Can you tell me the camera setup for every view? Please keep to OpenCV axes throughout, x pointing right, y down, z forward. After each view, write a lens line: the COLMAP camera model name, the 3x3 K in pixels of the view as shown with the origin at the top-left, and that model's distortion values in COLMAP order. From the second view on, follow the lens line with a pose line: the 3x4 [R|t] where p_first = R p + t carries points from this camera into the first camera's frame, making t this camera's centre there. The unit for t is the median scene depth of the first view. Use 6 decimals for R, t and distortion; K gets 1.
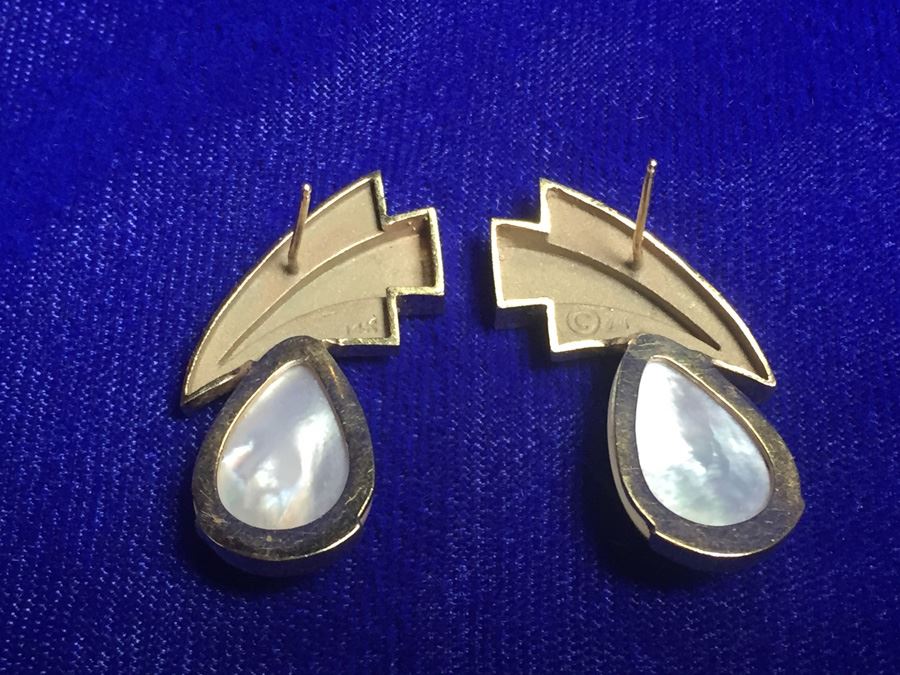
lens RADIAL K [[1703.3, 0, 456.3], [0, 1703.3, 344.4], [0, 0, 1]] dist [0.050440, 0.000000]
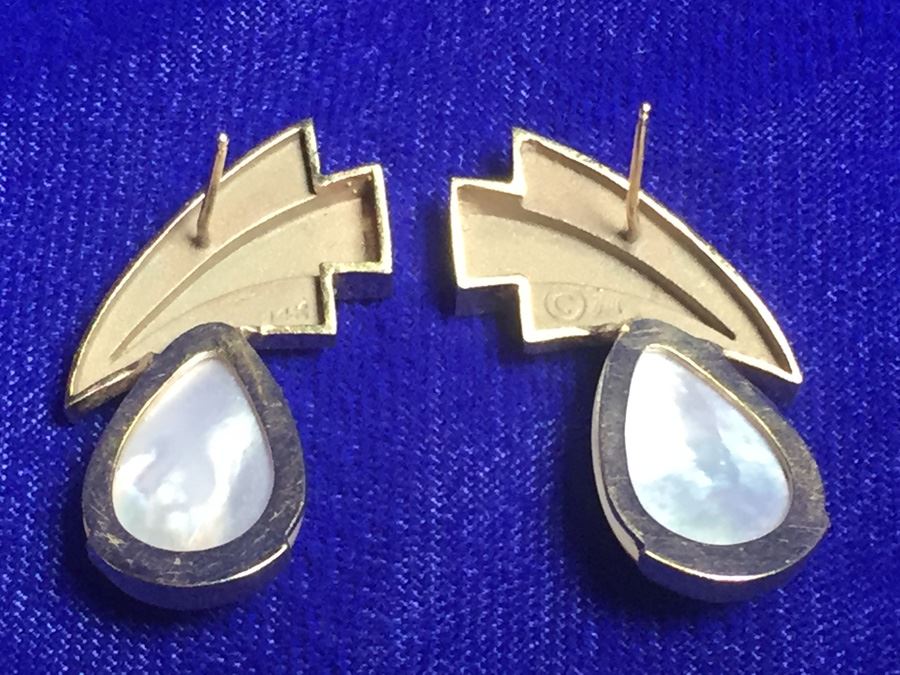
lens RADIAL K [[2978.1, 0, 443.4], [0, 2978.1, 329.1], [0, 0, 1]] dist [0.081336, 0.000000]
pose [[0.999995, -0.002587, -0.001855, 0.019612], [0.002514, 0.999259, -0.038417, 0.051251], [0.001953, 0.038412, 0.999260, -0.397286]]
